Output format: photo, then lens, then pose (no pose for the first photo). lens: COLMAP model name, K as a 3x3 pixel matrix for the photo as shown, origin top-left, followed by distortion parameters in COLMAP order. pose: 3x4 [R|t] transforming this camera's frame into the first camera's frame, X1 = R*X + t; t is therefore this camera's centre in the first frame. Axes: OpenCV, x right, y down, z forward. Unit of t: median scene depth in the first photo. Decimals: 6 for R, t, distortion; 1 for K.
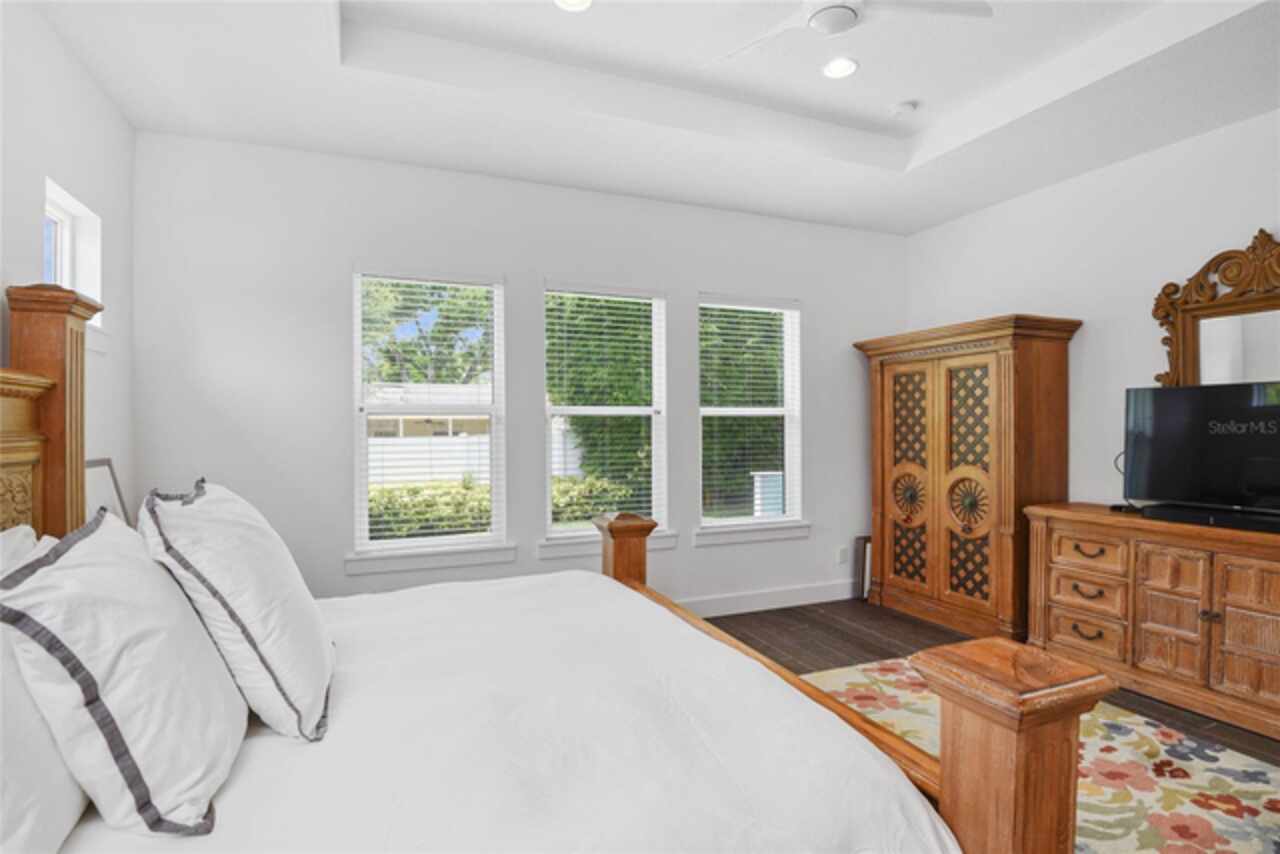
lens RADIAL K [[637.2, 0, 640.0], [0, 637.2, 427.0], [0, 0, 1]] dist [0.000385, -0.000004]
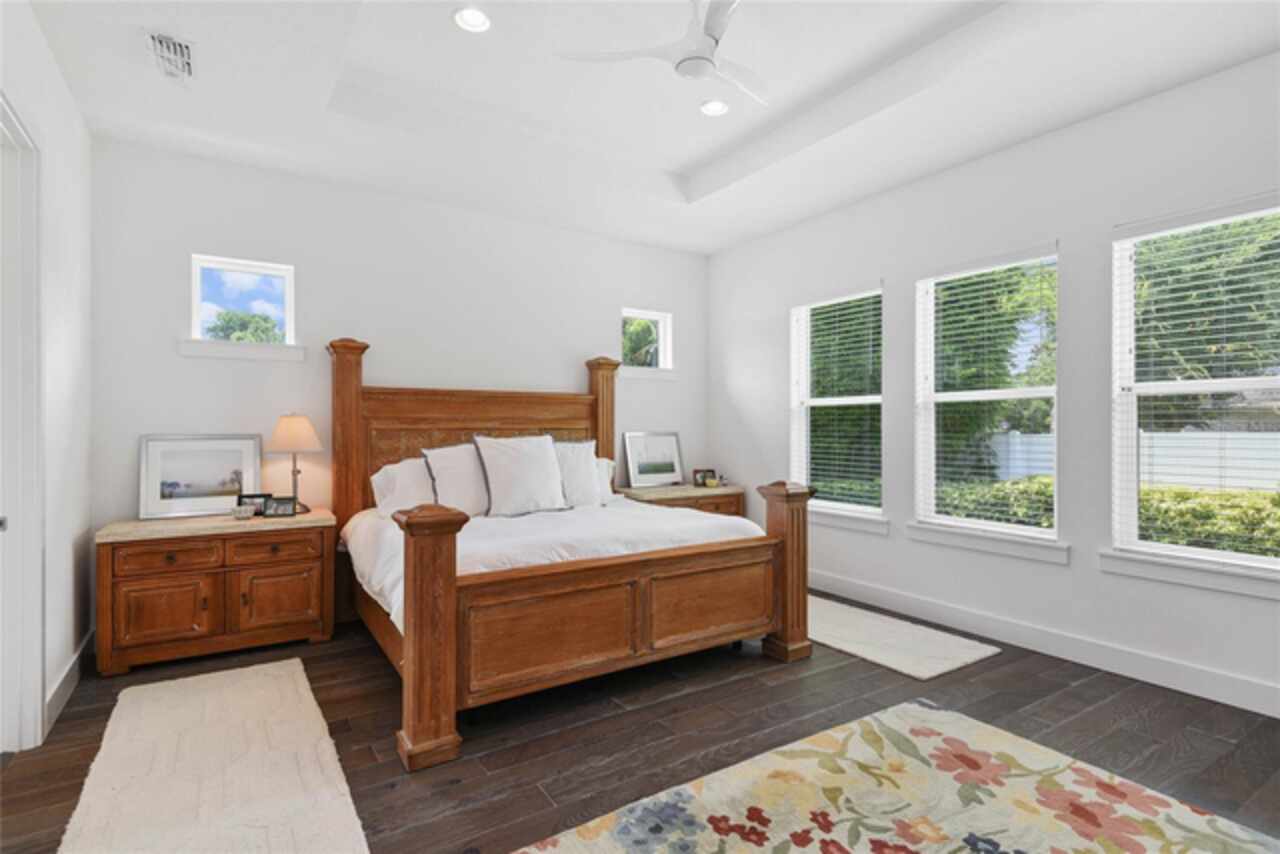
lens RADIAL K [[637.2, 0, 640.0], [0, 637.2, 427.0], [0, 0, 1]] dist [0.000385, -0.000004]
pose [[0.176890, 0.012160, -0.984156, 0.953935], [0.008101, 0.999872, 0.013810, 0.001889], [0.984197, -0.010415, 0.176769, 0.430649]]
